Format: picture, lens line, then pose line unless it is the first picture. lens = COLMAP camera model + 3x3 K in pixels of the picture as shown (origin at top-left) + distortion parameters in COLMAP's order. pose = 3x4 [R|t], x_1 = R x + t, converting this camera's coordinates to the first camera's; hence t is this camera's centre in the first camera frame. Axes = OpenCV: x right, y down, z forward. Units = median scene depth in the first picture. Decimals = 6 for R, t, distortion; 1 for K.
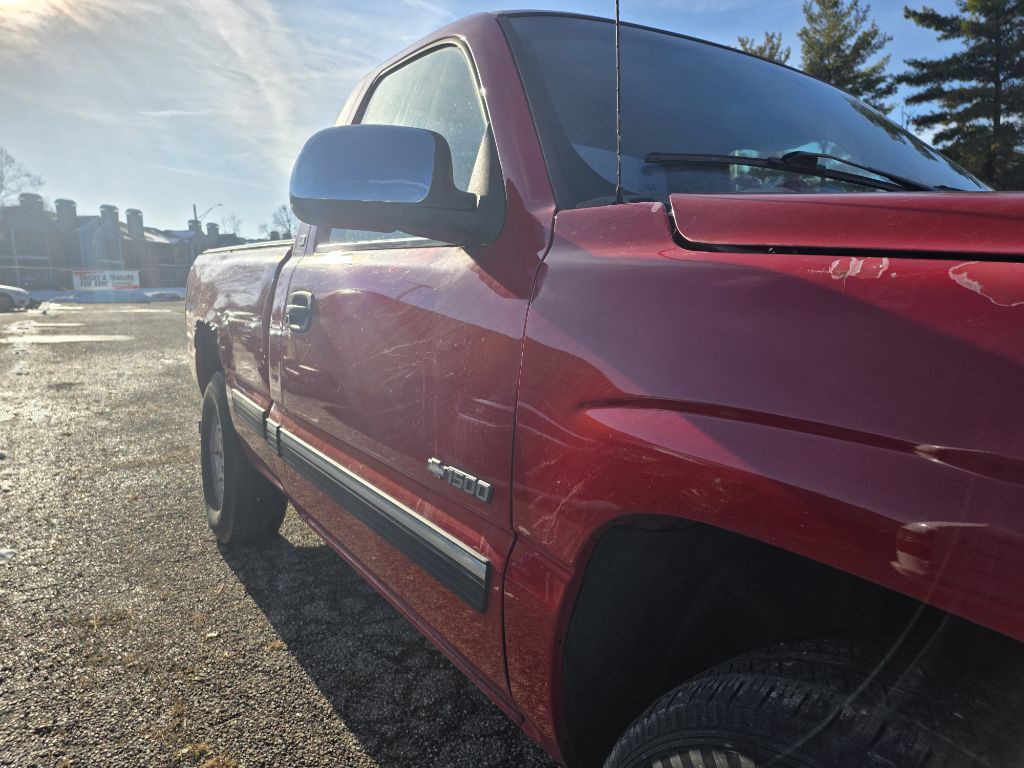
lens RADIAL K [[686.4, 0, 525.2], [0, 686.4, 376.8], [0, 0, 1]] dist [0.041573, -0.024396]
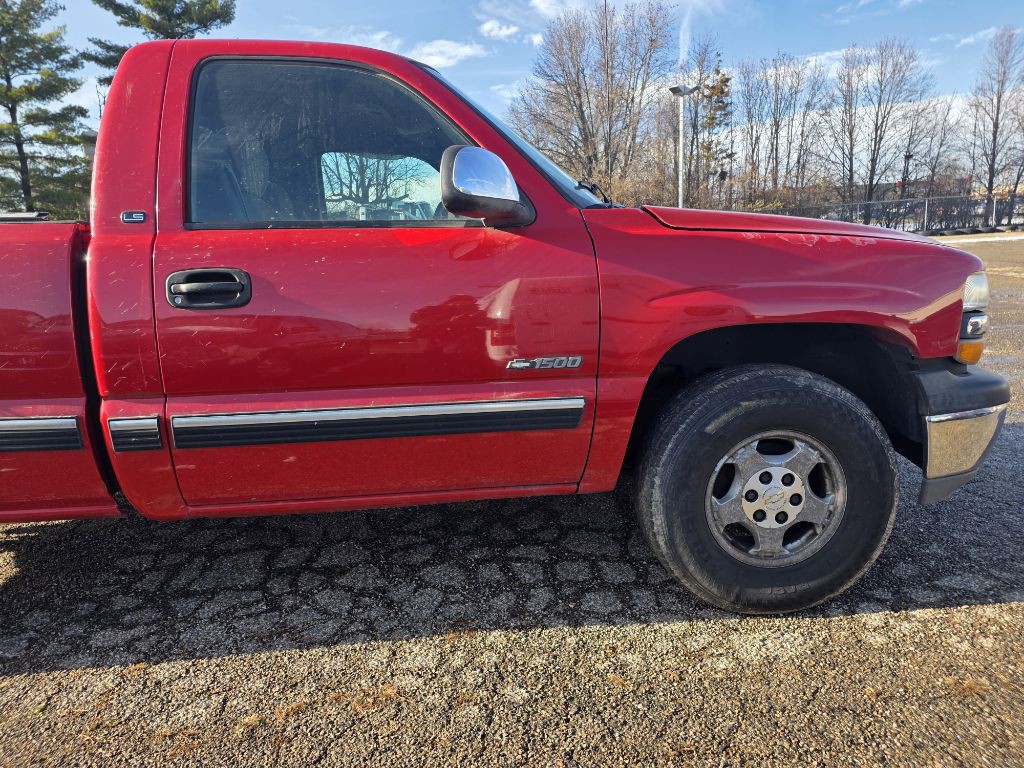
lens RADIAL K [[684.9, 0, 523.3], [0, 684.9, 384.3], [0, 0, 1]] dist [0.024962, -0.004591]
pose [[0.500557, -0.182424, 0.846265, -0.063847], [0.152836, 0.980813, 0.121027, -0.000537], [-0.852105, 0.068758, 0.518834, 0.006330]]
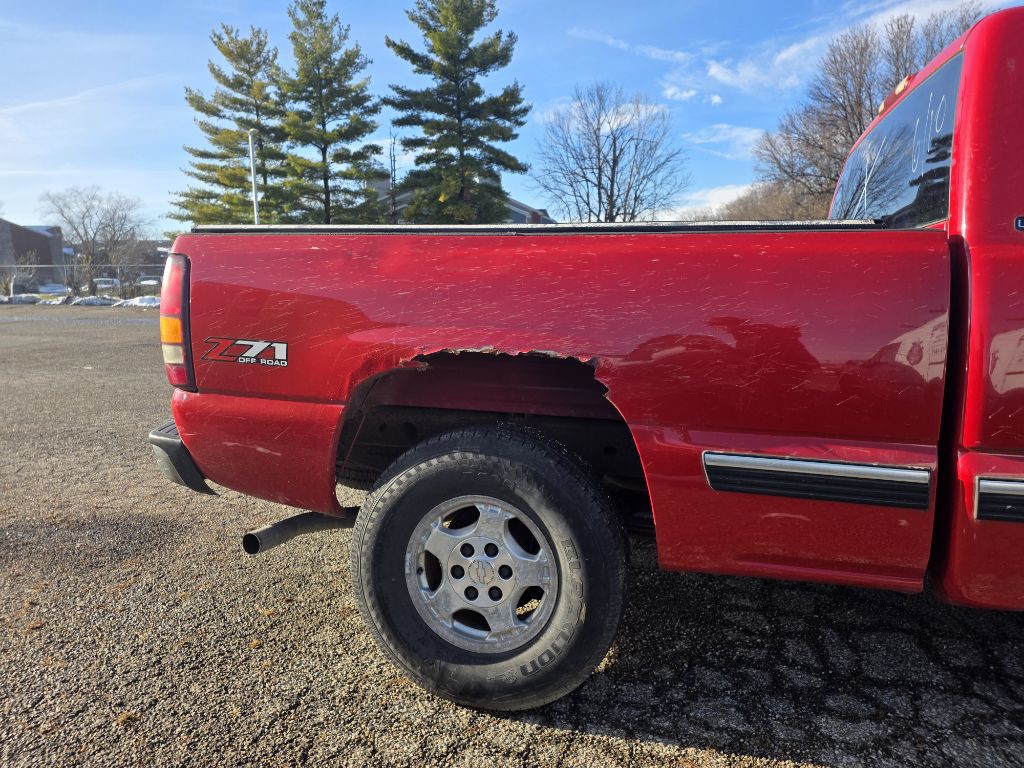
lens RADIAL K [[686.6, 0, 507.1], [0, 686.6, 384.0], [0, 0, 1]] dist [0.065995, -0.053584]
pose [[0.746396, -0.094687, 0.658731, -0.089457], [0.090743, 0.995062, 0.040213, -0.007718], [-0.659286, 0.029760, 0.751303, 0.058768]]
